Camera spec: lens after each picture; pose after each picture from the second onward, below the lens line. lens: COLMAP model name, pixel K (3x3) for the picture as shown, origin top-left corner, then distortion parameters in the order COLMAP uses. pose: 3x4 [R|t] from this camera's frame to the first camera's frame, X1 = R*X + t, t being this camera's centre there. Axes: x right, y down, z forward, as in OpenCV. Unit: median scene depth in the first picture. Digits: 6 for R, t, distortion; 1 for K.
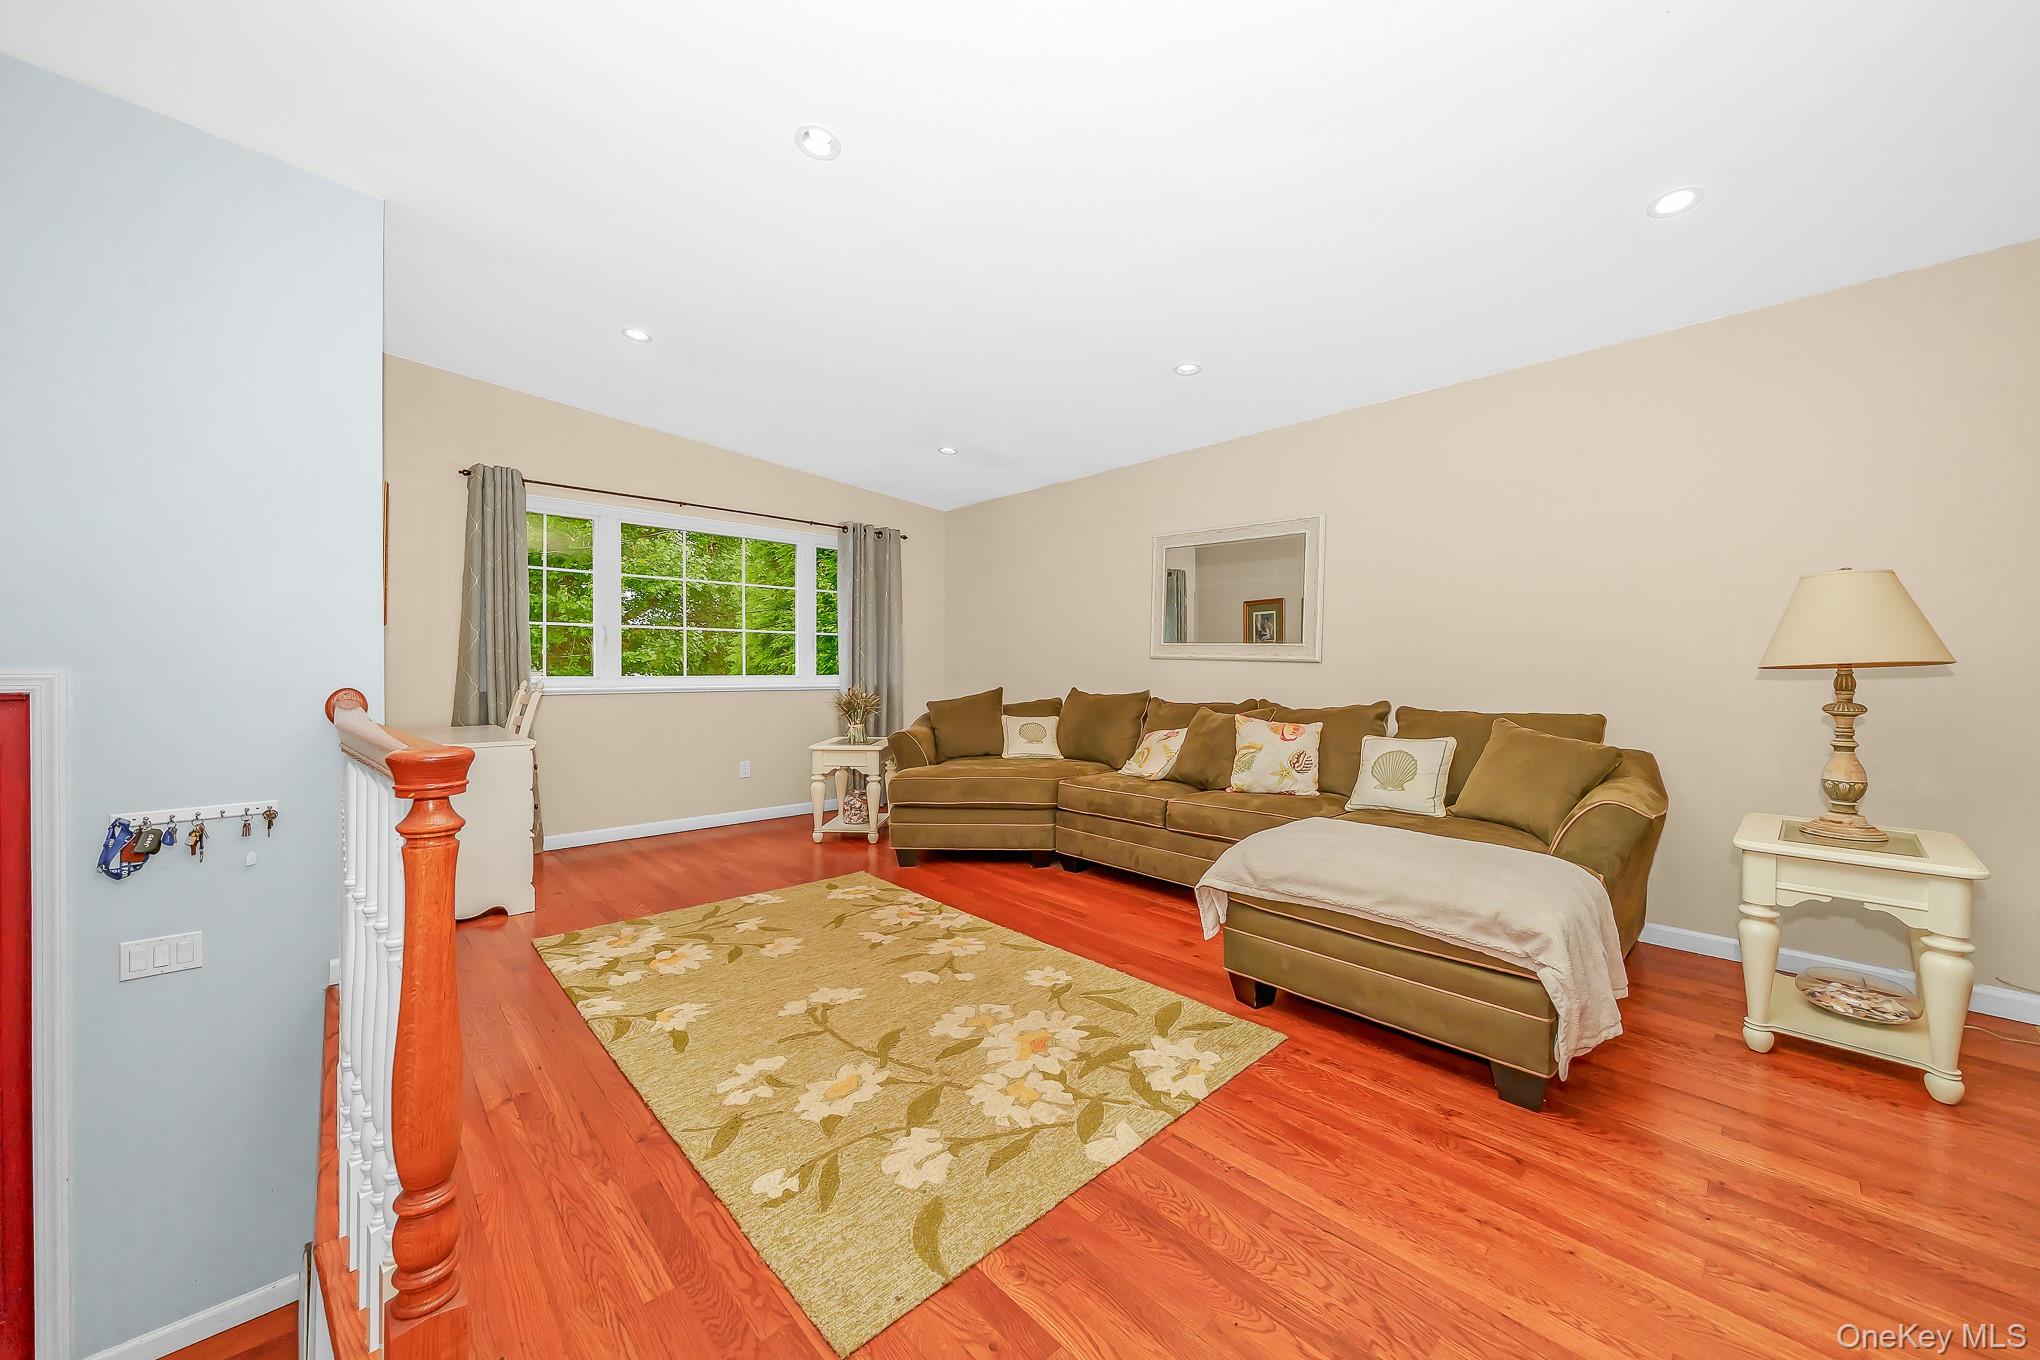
lens RADIAL K [[743.0, 0, 1038.1], [0, 743.0, 672.8], [0, 0, 1]] dist [0.003349, 0.000341]
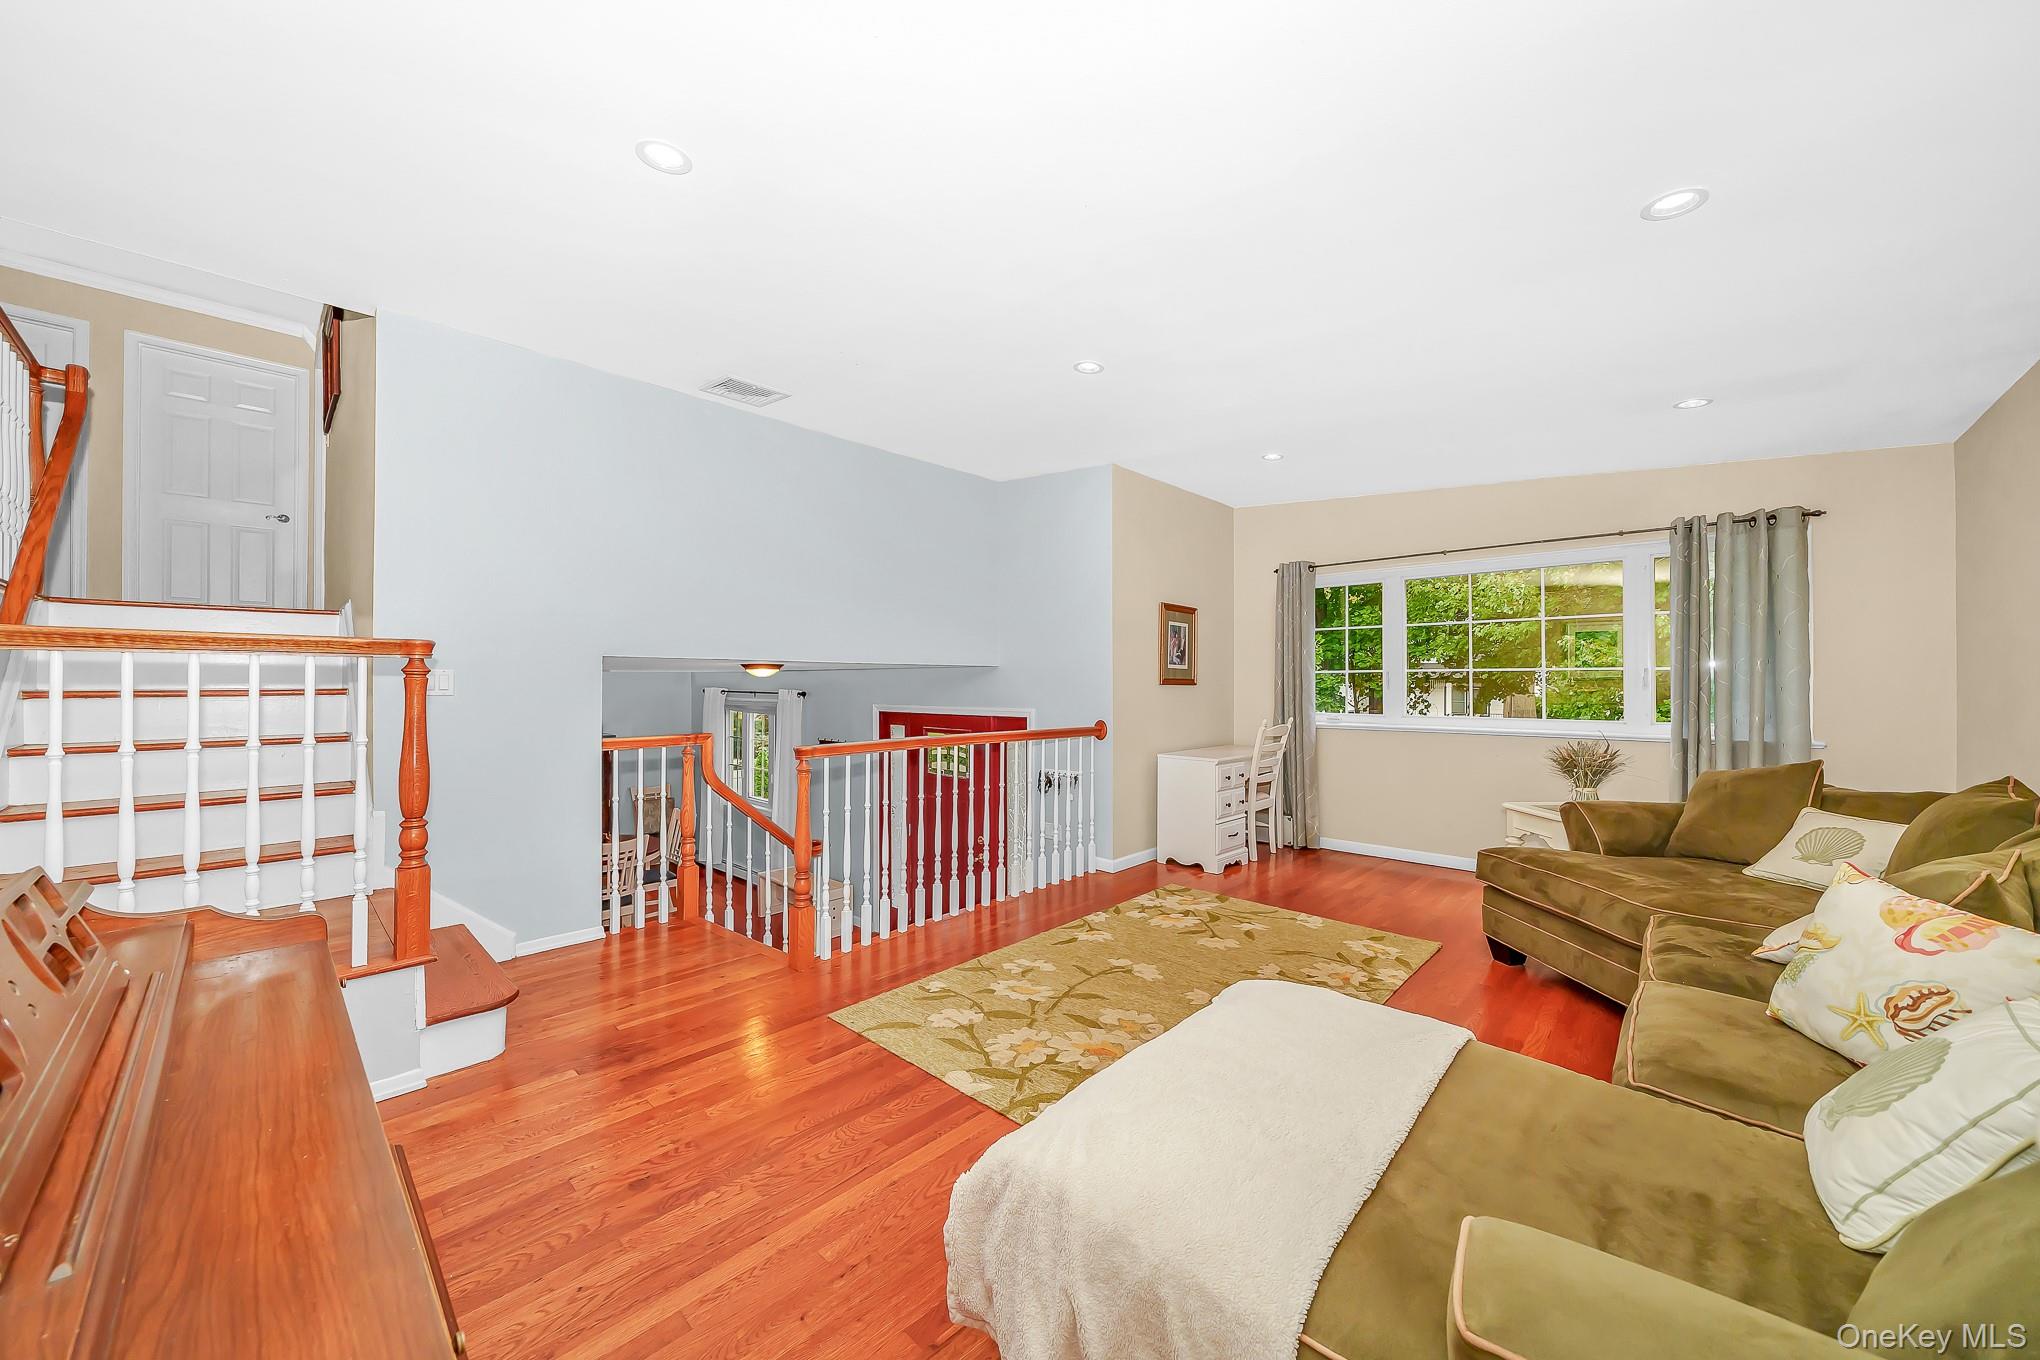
lens RADIAL K [[743.0, 0, 1037.5], [0, 743.0, 682.9], [0, 0, 1]] dist [0.003349, 0.000341]
pose [[0.056254, -0.003970, -0.998409, 0.943333], [-0.006961, 0.999966, -0.004369, -0.064292], [0.998392, 0.007196, 0.056224, 0.665098]]
